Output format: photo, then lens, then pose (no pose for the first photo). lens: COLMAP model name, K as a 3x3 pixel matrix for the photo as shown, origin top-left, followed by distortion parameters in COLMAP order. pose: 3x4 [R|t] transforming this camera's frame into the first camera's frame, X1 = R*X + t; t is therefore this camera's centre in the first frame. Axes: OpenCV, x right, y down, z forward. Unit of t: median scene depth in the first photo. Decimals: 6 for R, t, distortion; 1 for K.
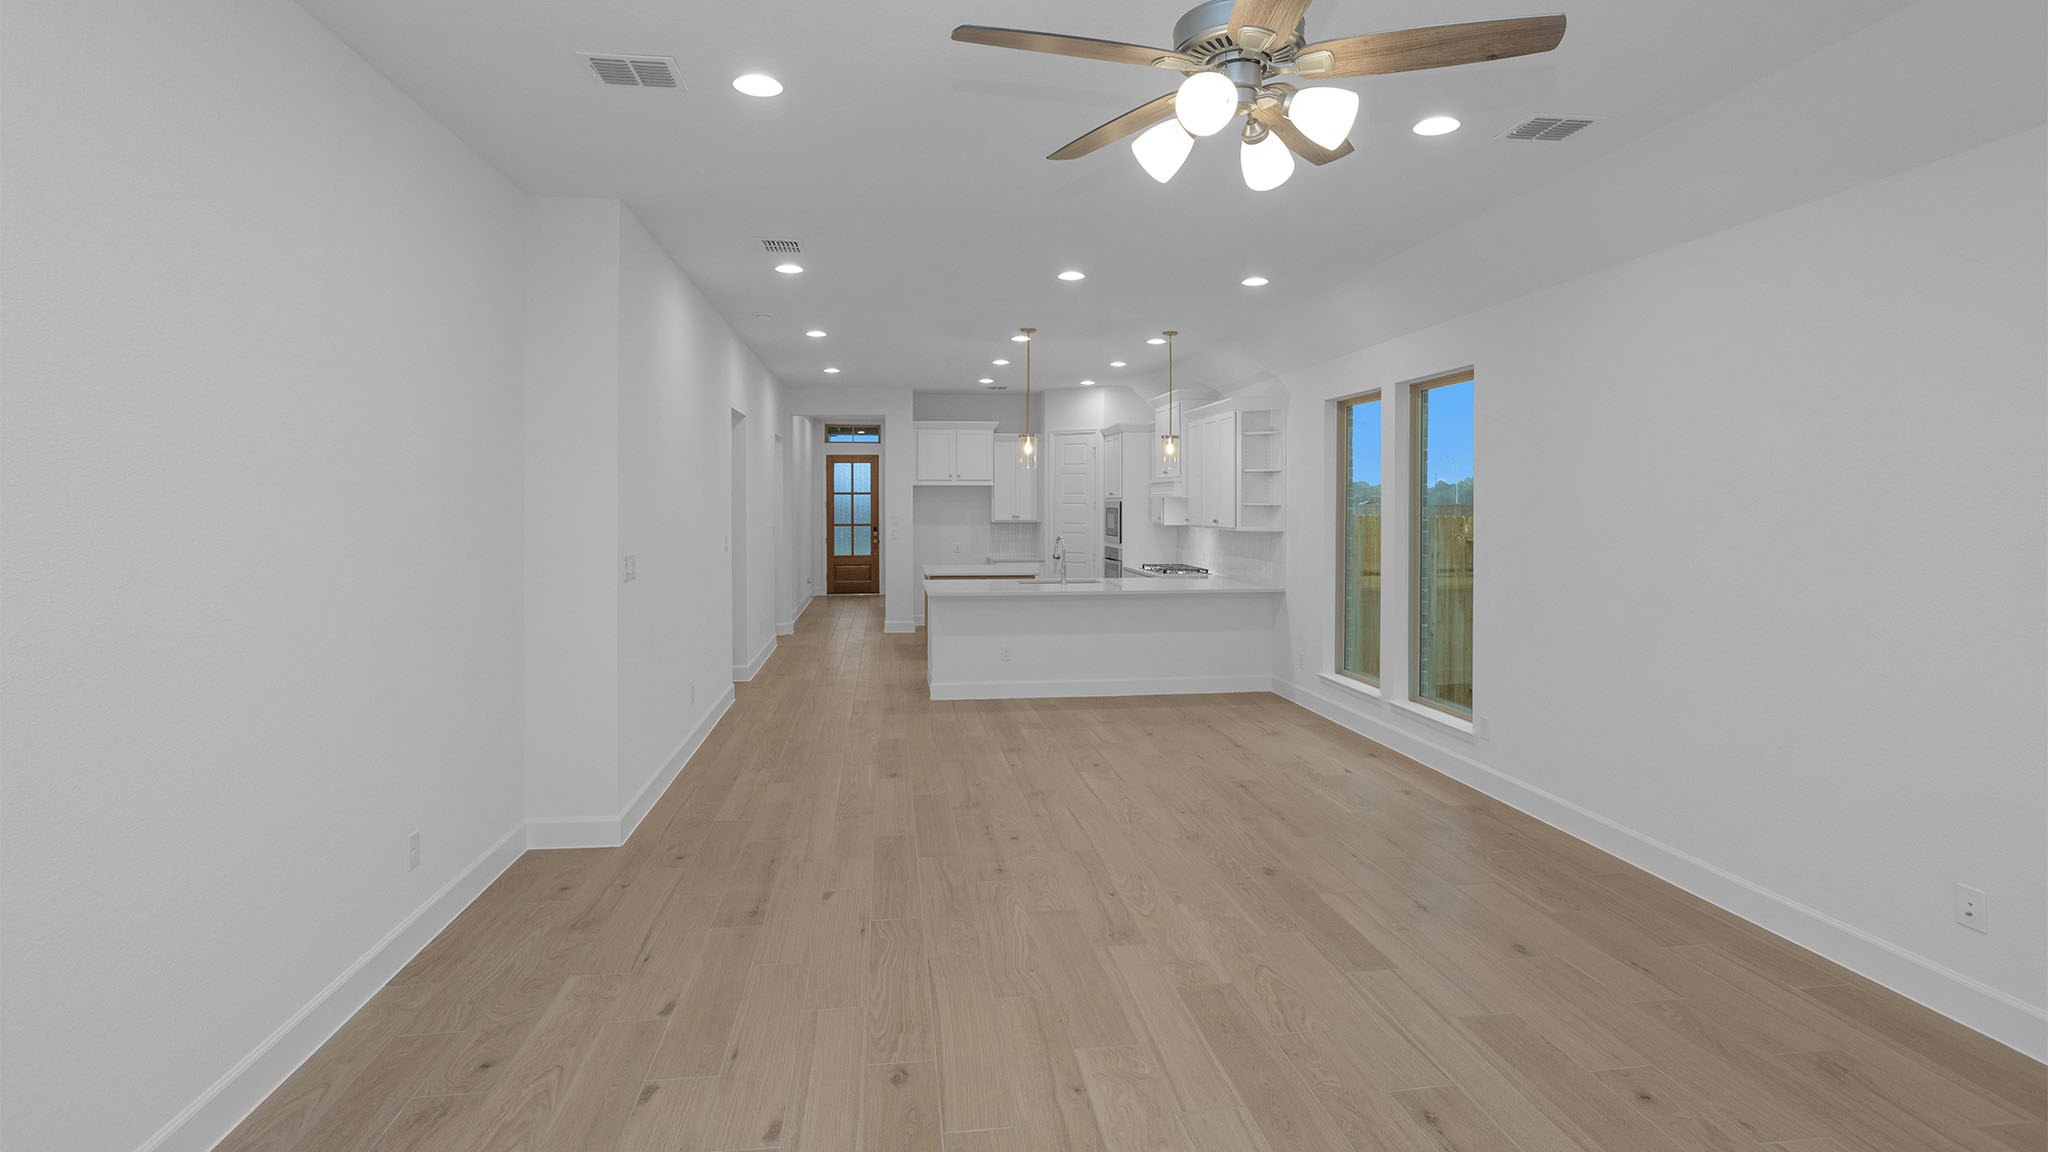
lens RADIAL K [[997.9, 0, 1011.0], [0, 997.9, 568.4], [0, 0, 1]] dist [-0.014403, 0.004230]
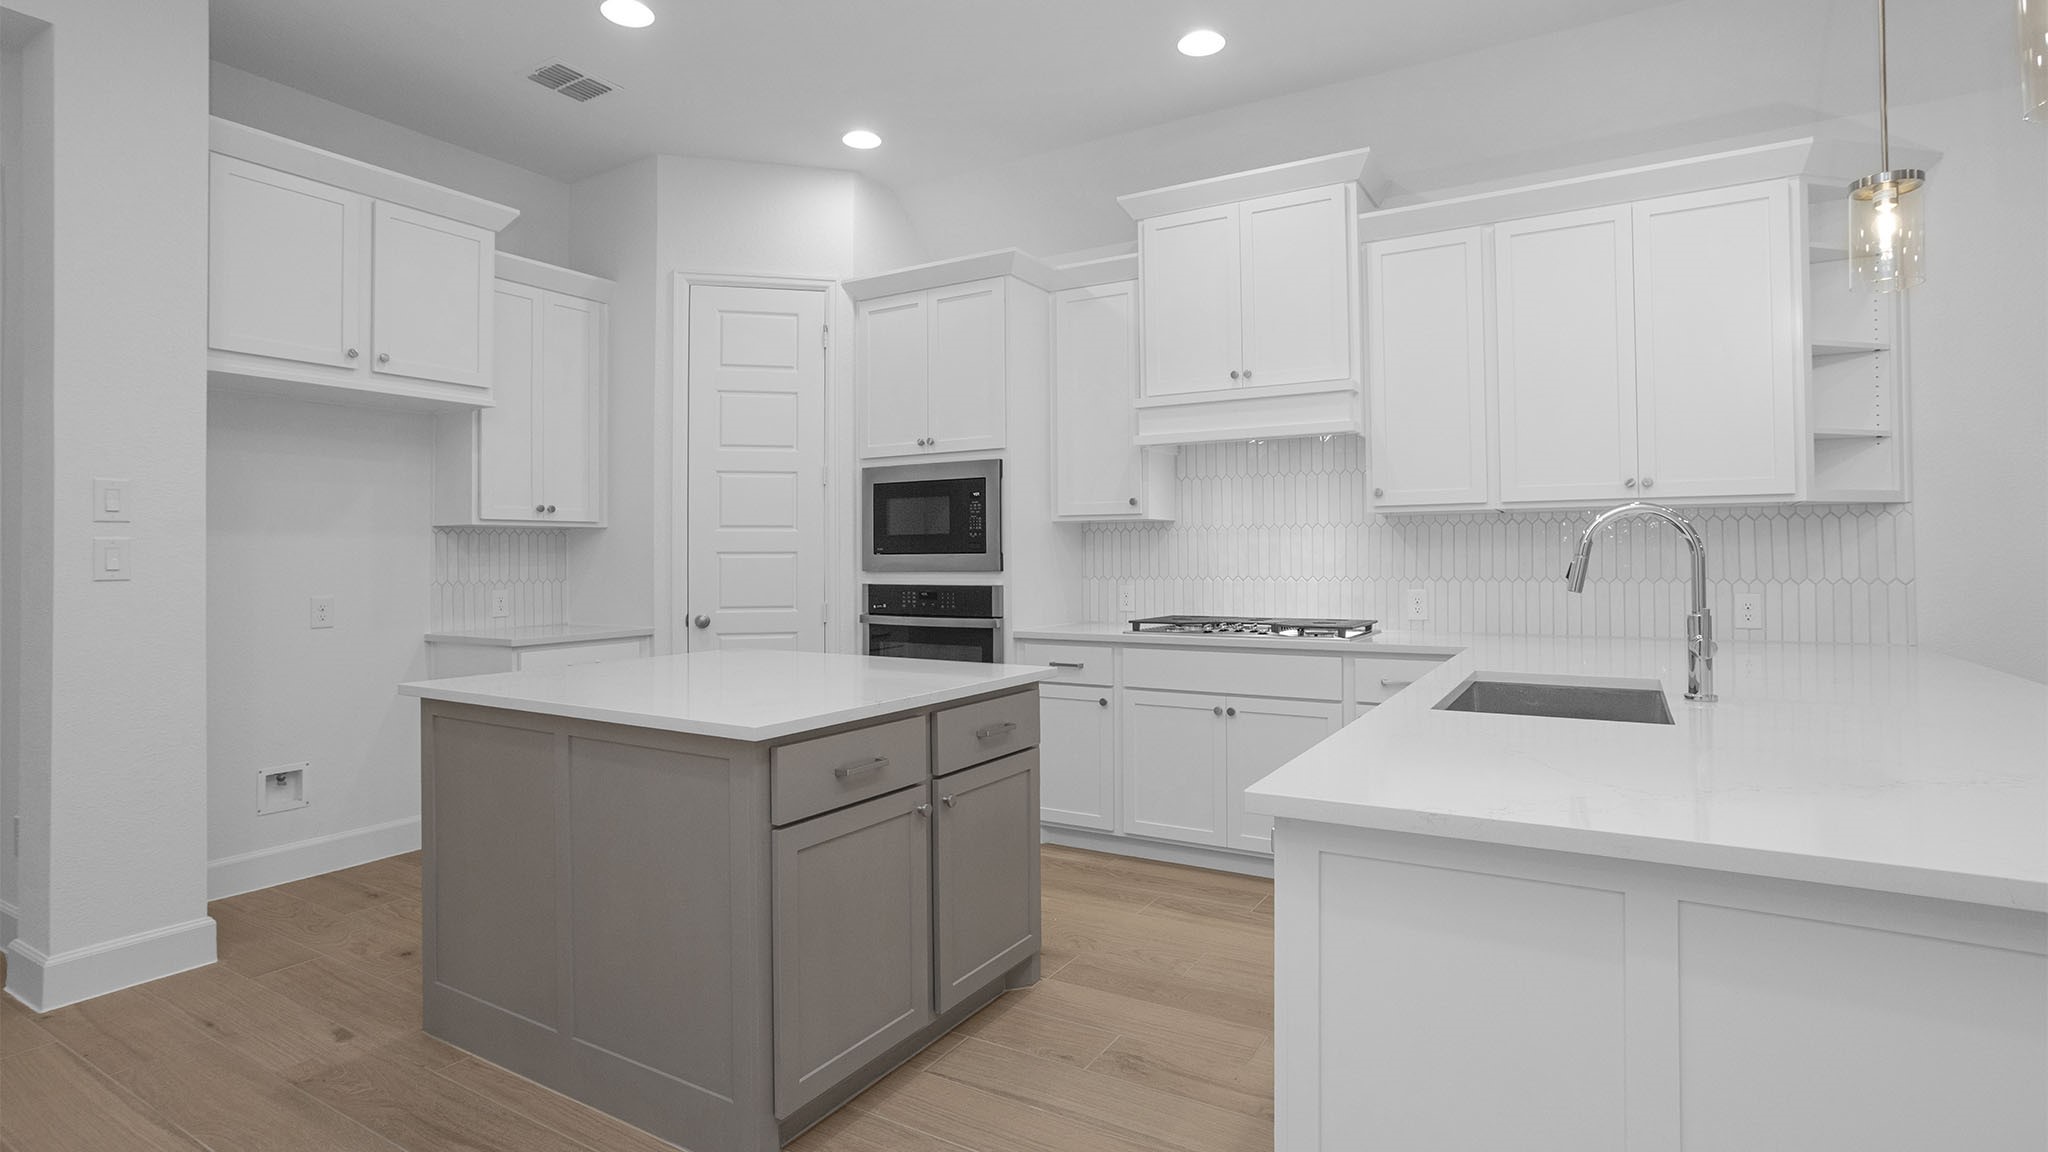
lens RADIAL K [[997.9, 0, 1013.8], [0, 997.9, 563.6], [0, 0, 1]] dist [-0.014403, 0.004230]
pose [[0.600373, -0.010960, 0.799645, -0.172948], [0.063245, 0.997425, -0.033814, -0.012575], [-0.797215, 0.070875, 0.599521, 0.692129]]
